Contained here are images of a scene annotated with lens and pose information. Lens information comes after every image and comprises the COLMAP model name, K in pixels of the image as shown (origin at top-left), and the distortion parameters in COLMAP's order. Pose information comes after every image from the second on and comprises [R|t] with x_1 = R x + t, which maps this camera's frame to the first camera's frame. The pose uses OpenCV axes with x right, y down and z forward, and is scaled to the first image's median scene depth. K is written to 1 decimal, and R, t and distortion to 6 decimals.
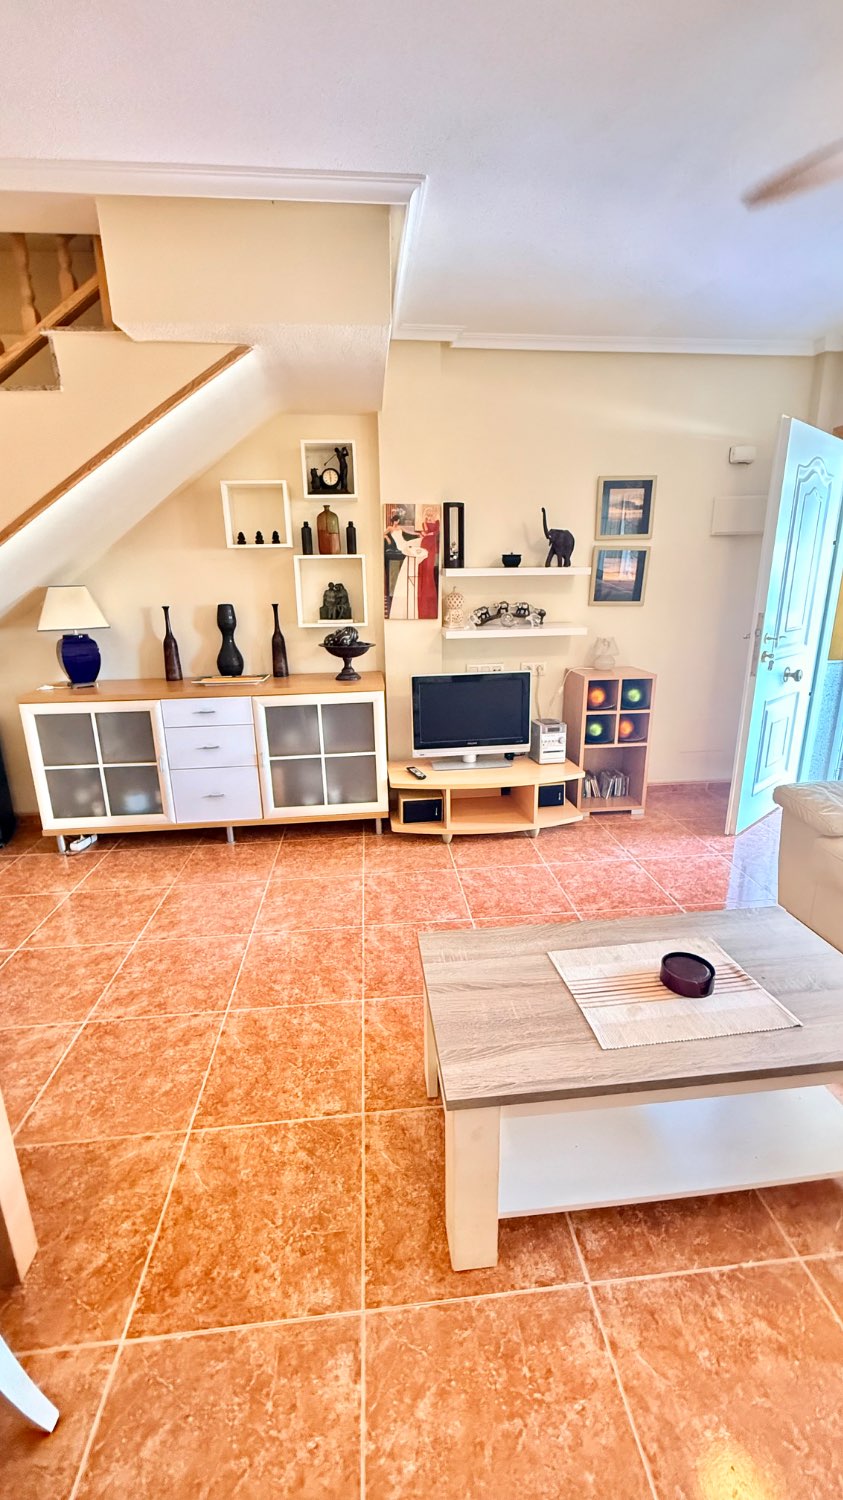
lens RADIAL K [[600.6, 0, 421.0], [0, 600.6, 745.6], [0, 0, 1]] dist [-0.000789, 0.000853]
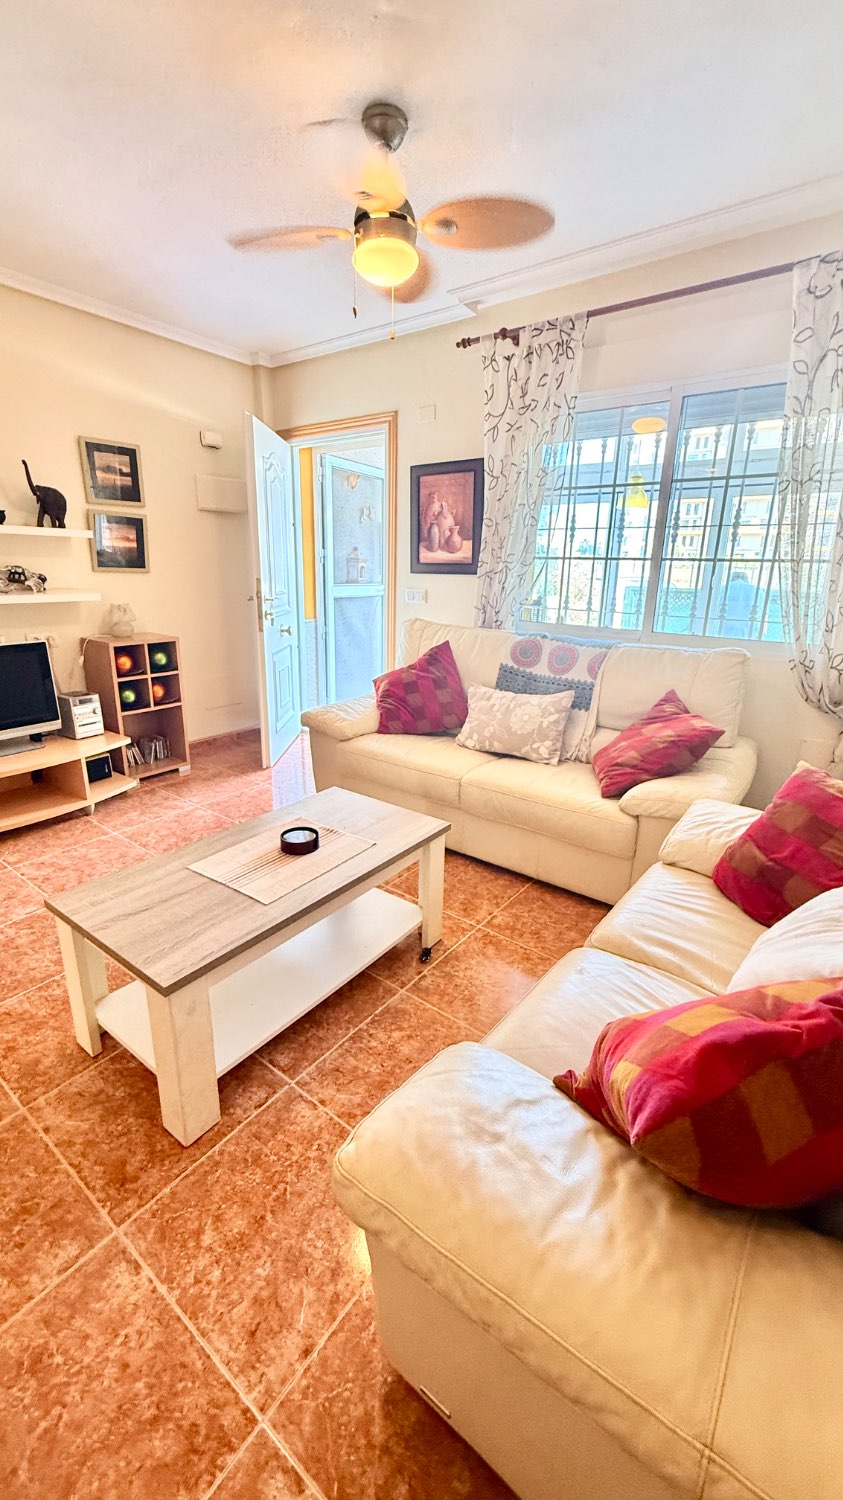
lens RADIAL K [[600.6, 0, 422.3], [0, 600.6, 746.4], [0, 0, 1]] dist [-0.000789, 0.000853]
pose [[0.677291, -0.183916, 0.712357, -0.152408], [0.163545, 0.981661, 0.097950, 0.053569], [-0.717307, 0.050162, 0.694949, -0.061726]]
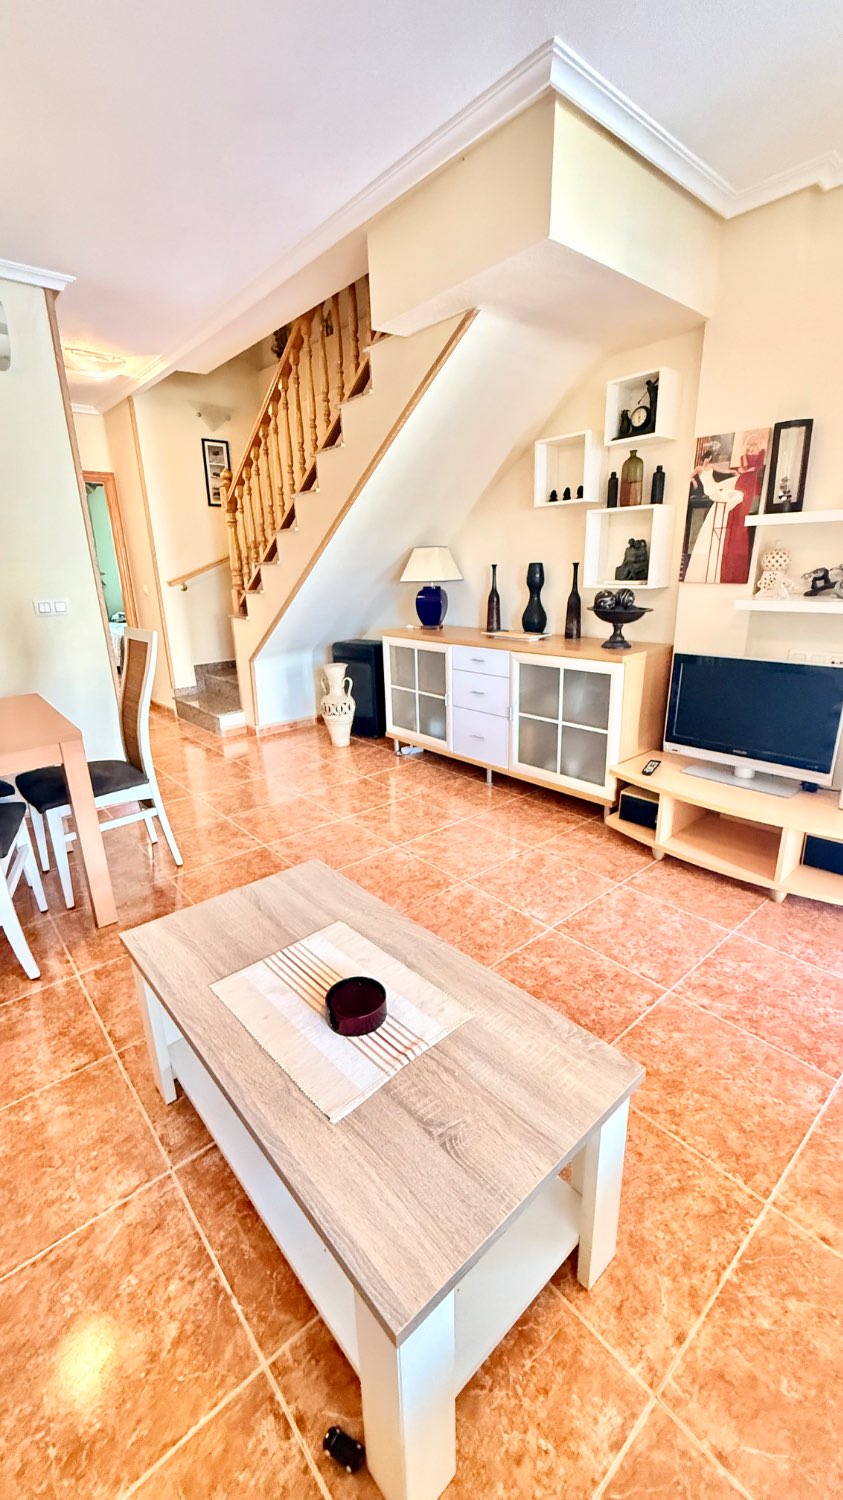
lens RADIAL K [[600.6, 0, 421.9], [0, 600.6, 745.3], [0, 0, 1]] dist [-0.000789, 0.000853]
pose [[0.577615, 0.240911, -0.779951, 0.453449], [-0.201863, 0.967939, 0.149482, -0.045063], [0.790957, 0.071100, 0.607727, 0.236279]]
